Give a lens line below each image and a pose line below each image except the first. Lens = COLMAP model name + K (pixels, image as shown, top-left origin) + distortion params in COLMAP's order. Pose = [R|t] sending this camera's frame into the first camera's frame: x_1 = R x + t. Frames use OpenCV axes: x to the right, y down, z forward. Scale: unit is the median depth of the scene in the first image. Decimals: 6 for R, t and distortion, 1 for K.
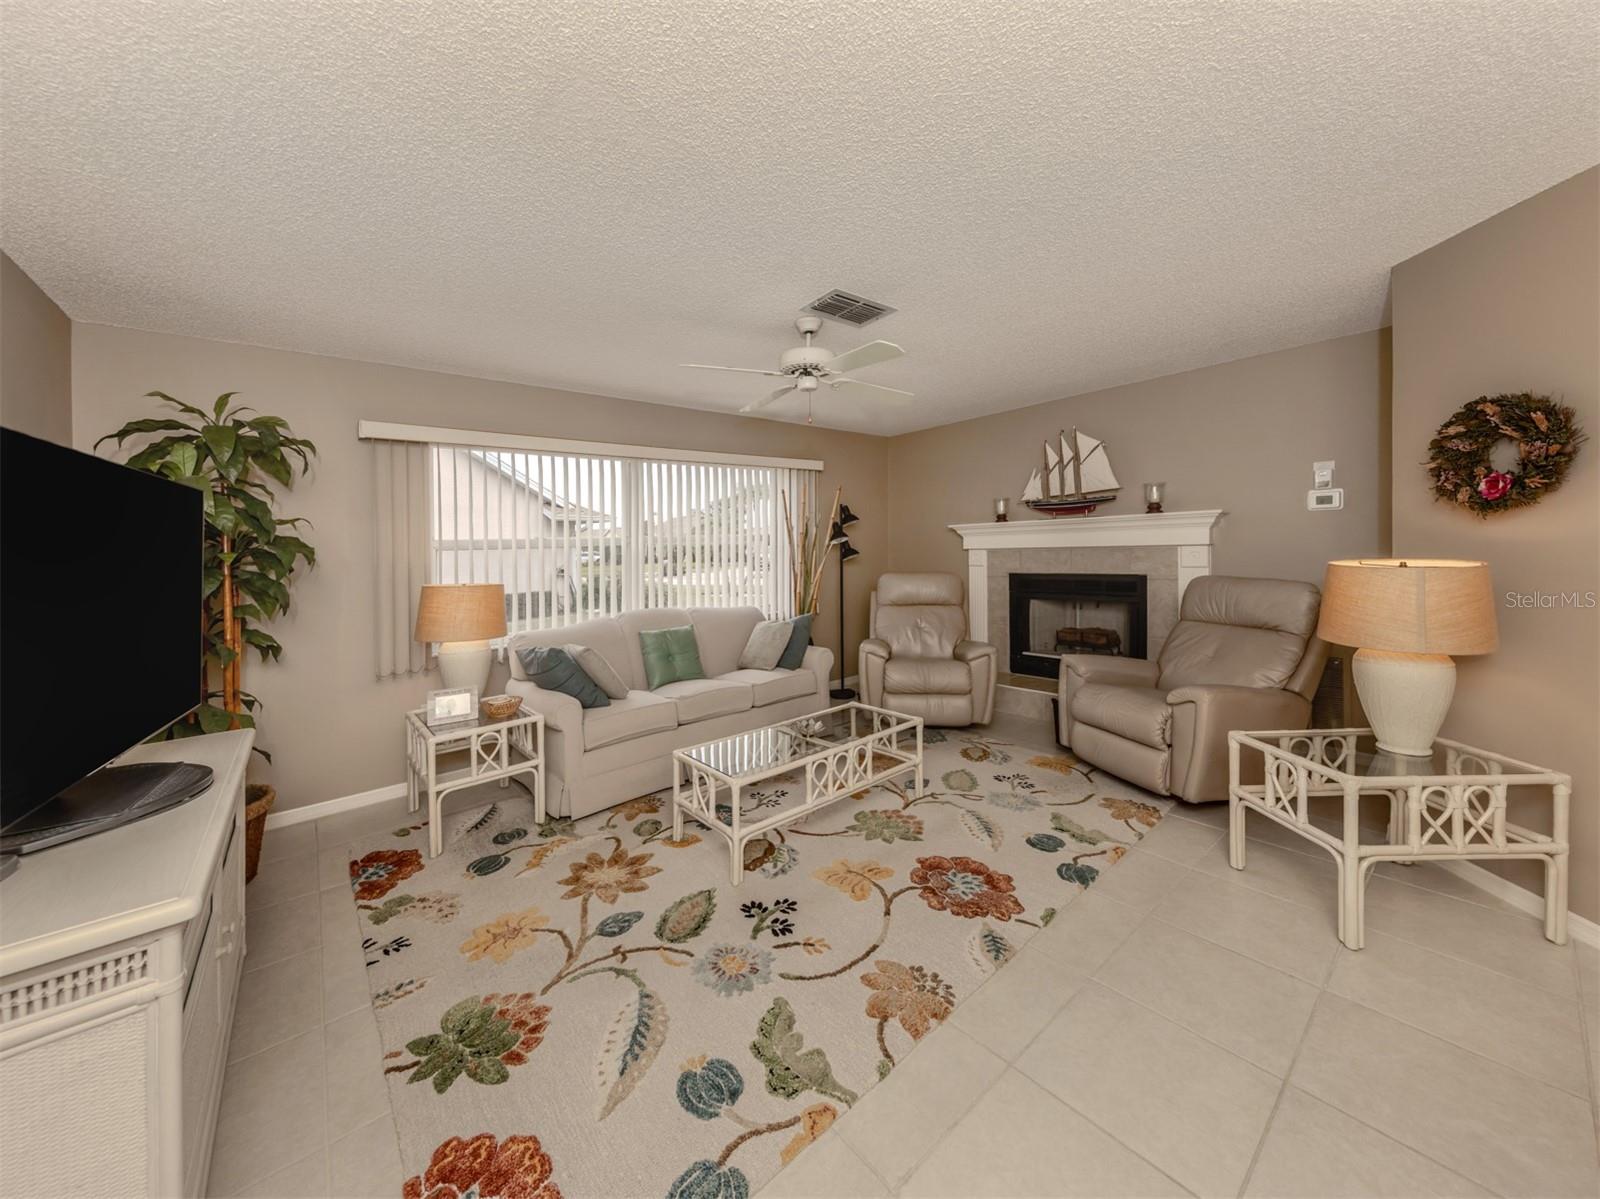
lens RADIAL K [[585.6, 0, 772.0], [0, 585.6, 553.7], [0, 0, 1]] dist [0.007591, -0.002270]
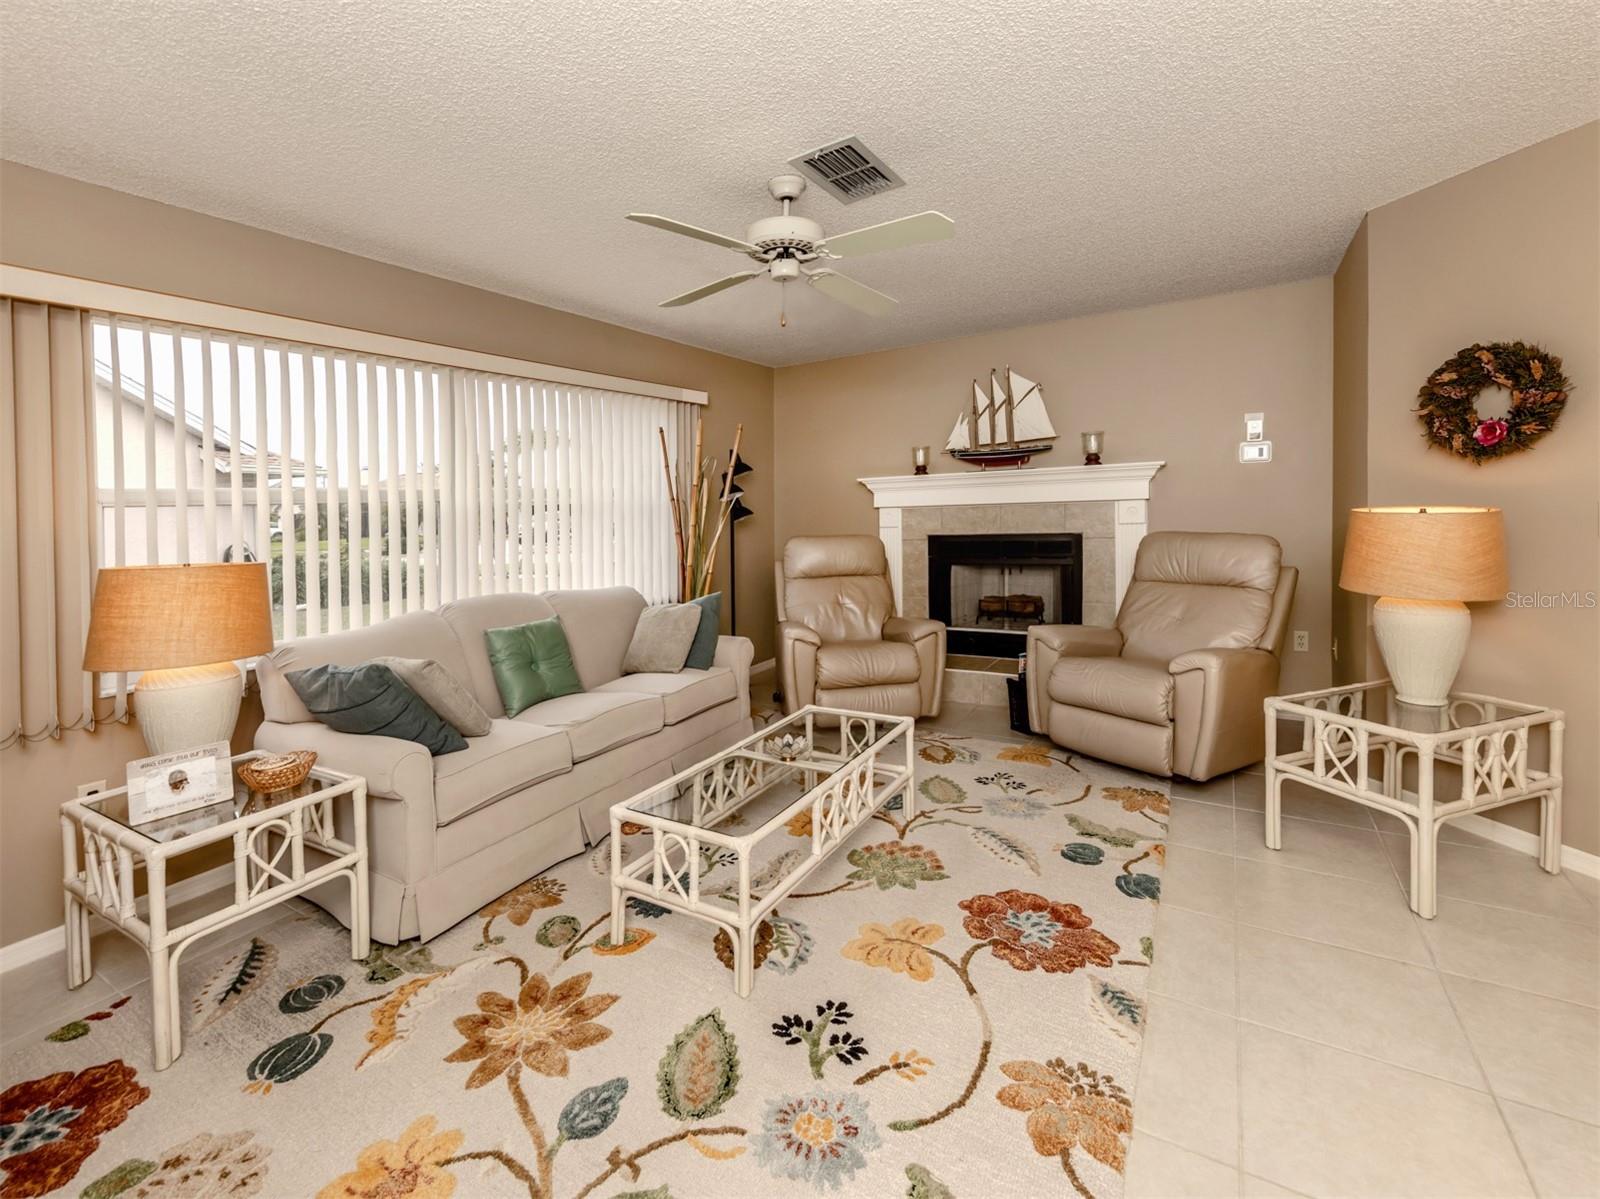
lens RADIAL K [[706.8, 0, 780.8], [0, 706.8, 525.1], [0, 0, 1]] dist [0.005073, -0.001434]
pose [[0.942777, -0.011759, 0.333215, -0.237801], [0.010108, 0.999927, 0.006689, 0.016522], [-0.333269, -0.002938, 0.942827, 0.184130]]
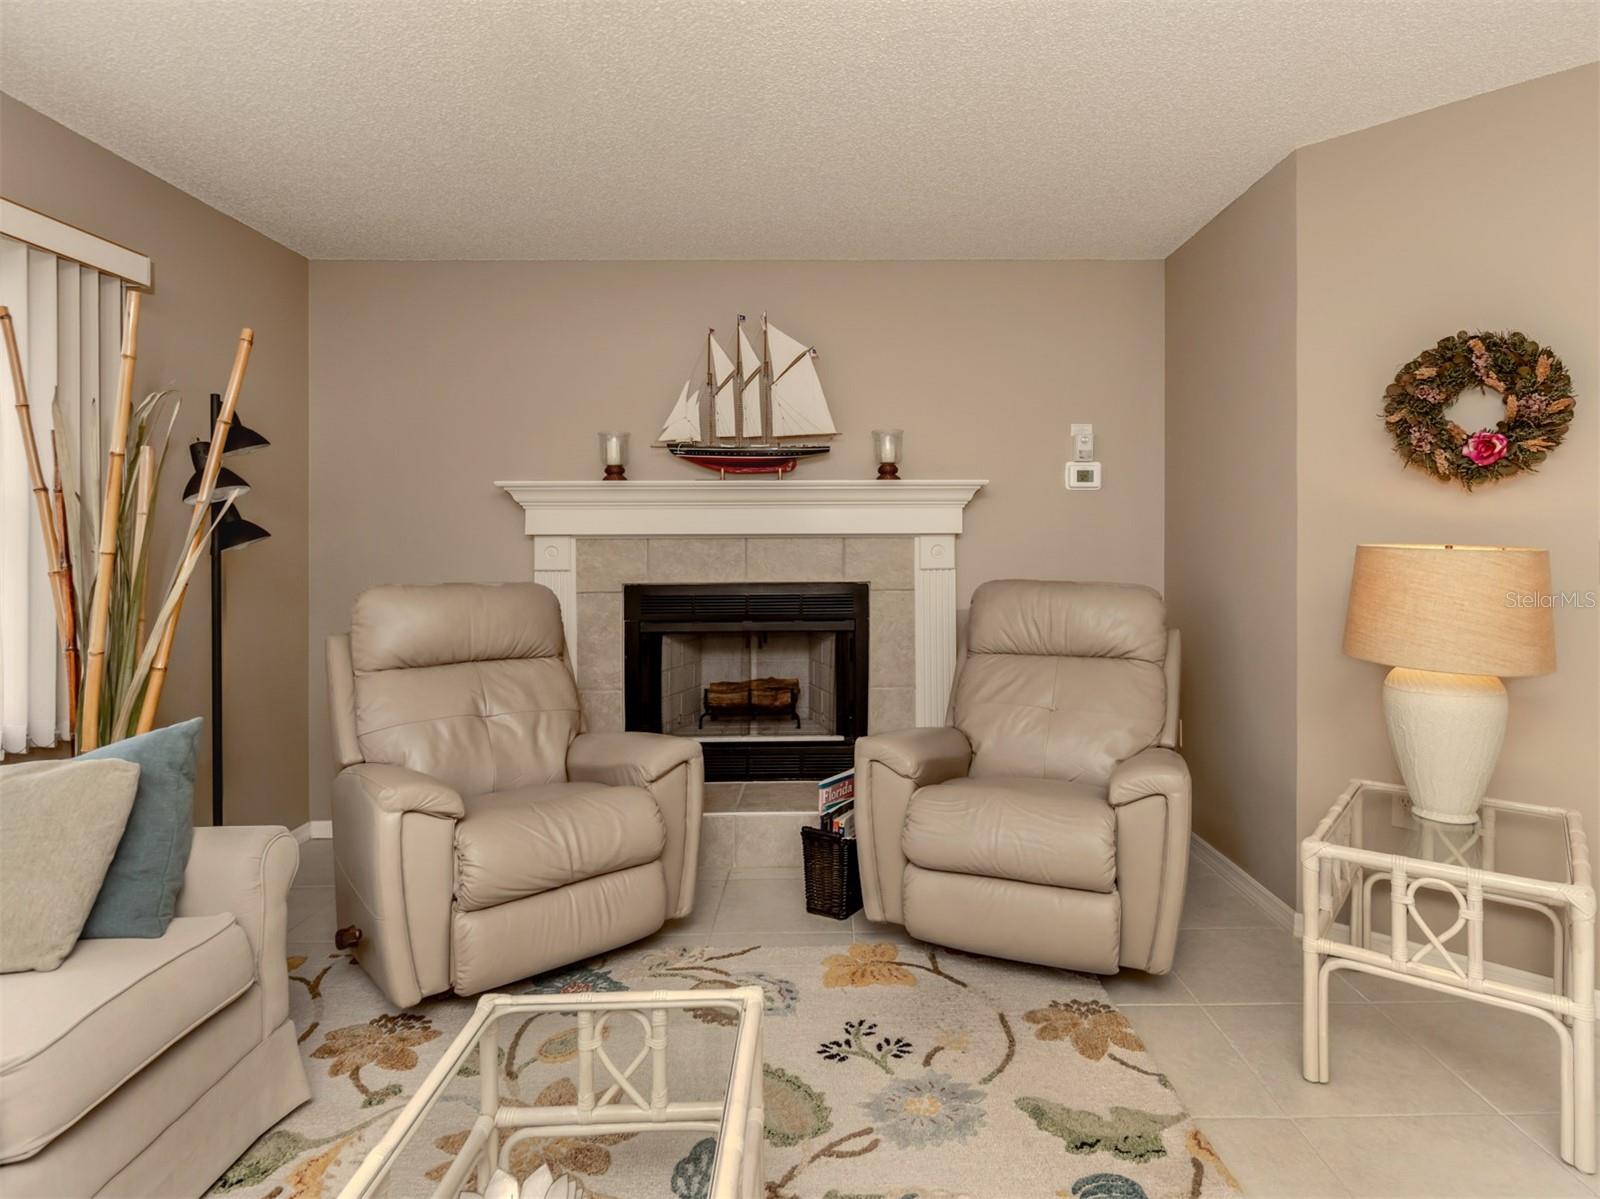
lens RADIAL K [[874.1, 0, 825.3], [0, 874.1, 564.4], [0, 0, 1]] dist [0.011053, -0.000102]
pose [[0.602066, 0.012835, 0.798343, -0.149638], [-0.007079, 0.999917, -0.010737, 0.039467], [-0.798415, 0.000813, 0.602108, 0.714599]]
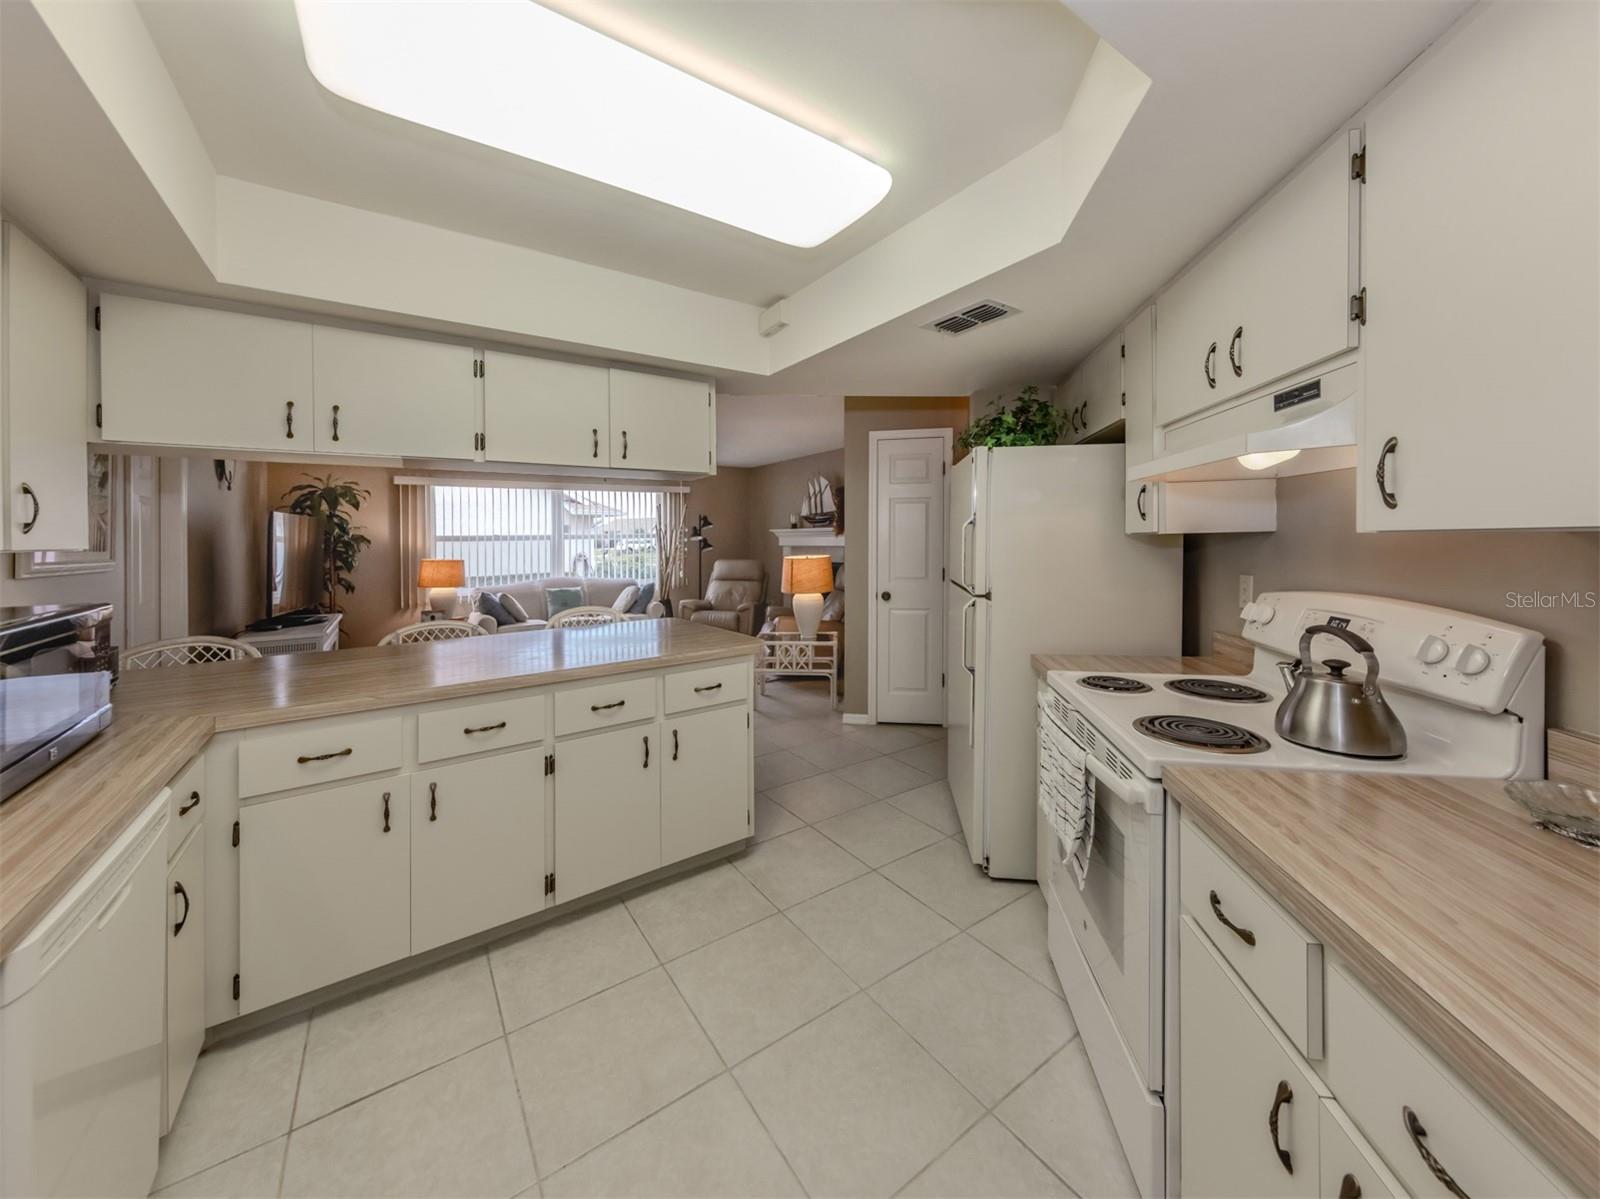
lens RADIAL K [[585.6, 0, 798.3], [0, 585.6, 536.1], [0, 0, 1]] dist [0.007591, -0.002270]
pose [[0.997648, 0.017885, -0.066170, 0.872095], [-0.018667, 0.999763, -0.011218, -0.028028], [0.065954, 0.012427, 0.997745, -0.976287]]
